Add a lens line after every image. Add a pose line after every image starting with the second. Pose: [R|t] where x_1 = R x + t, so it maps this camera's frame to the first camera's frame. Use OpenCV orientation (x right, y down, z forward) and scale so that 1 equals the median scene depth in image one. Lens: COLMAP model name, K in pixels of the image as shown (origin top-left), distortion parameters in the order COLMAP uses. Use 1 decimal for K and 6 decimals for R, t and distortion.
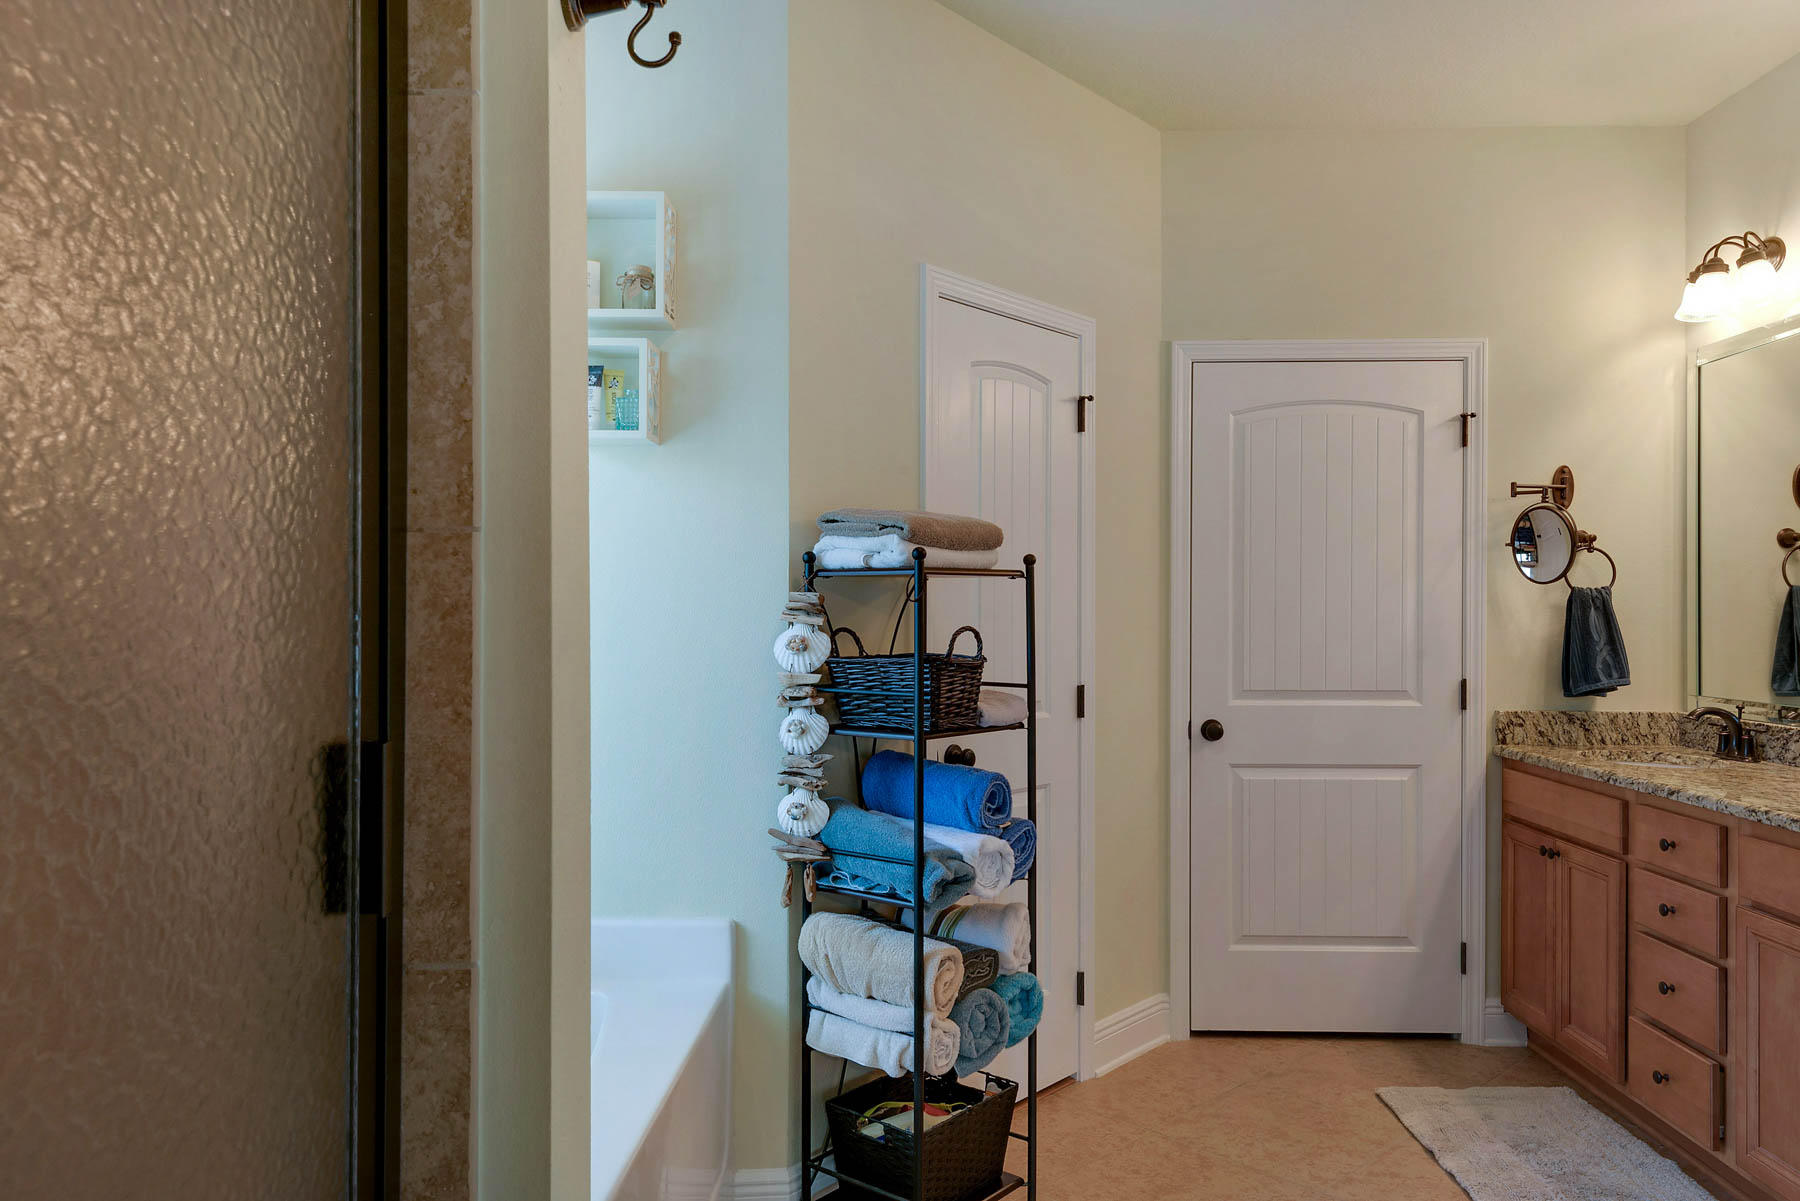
lens RADIAL K [[1247.6, 0, 900.9], [0, 1247.6, 604.9], [0, 0, 1]] dist [-0.000692, 0.001814]
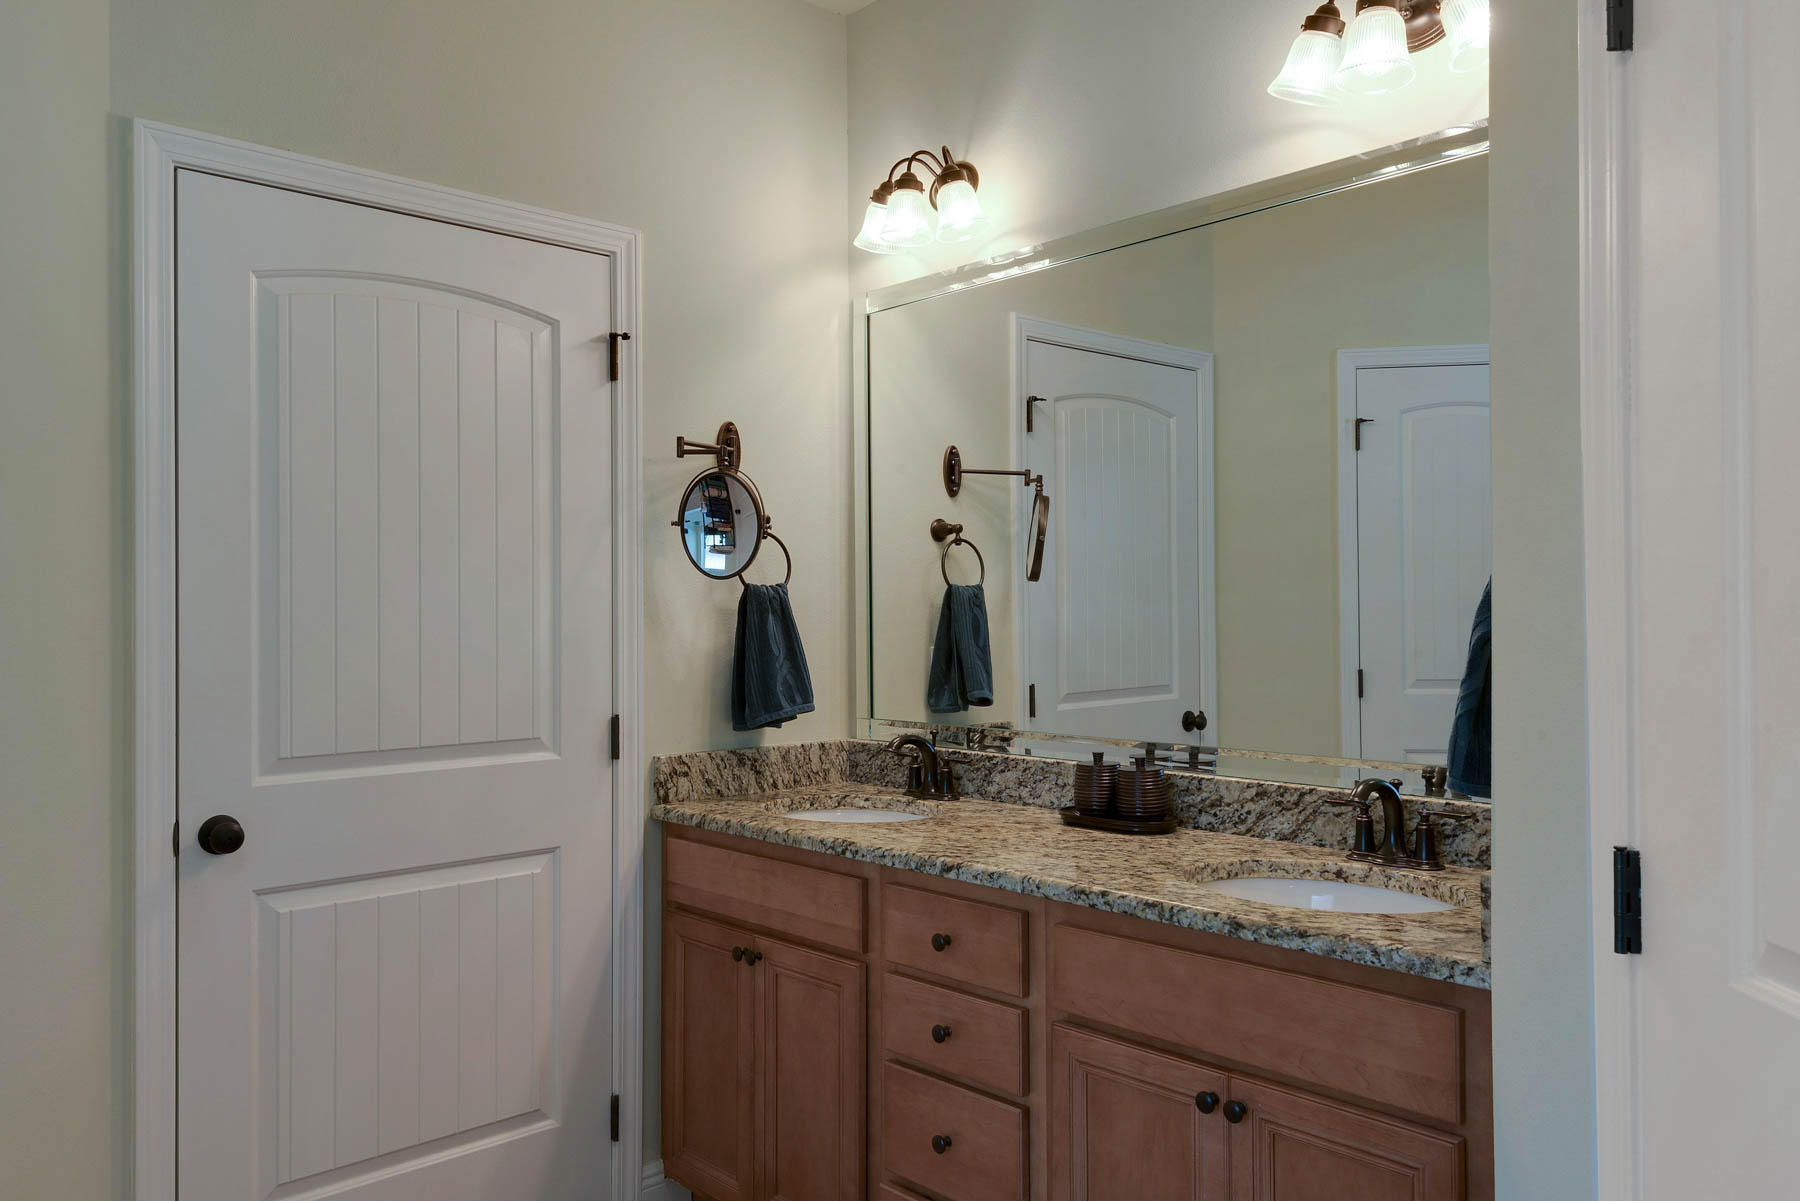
lens RADIAL K [[1306.2, 0, 904.1], [0, 1306.2, 607.3], [0, 0, 1]] dist [0.026752, -0.007620]
pose [[0.710948, -0.004101, 0.703232, 0.055111], [0.004048, 0.999990, 0.001738, -0.001275], [-0.703232, 0.001611, 0.710958, 0.378809]]
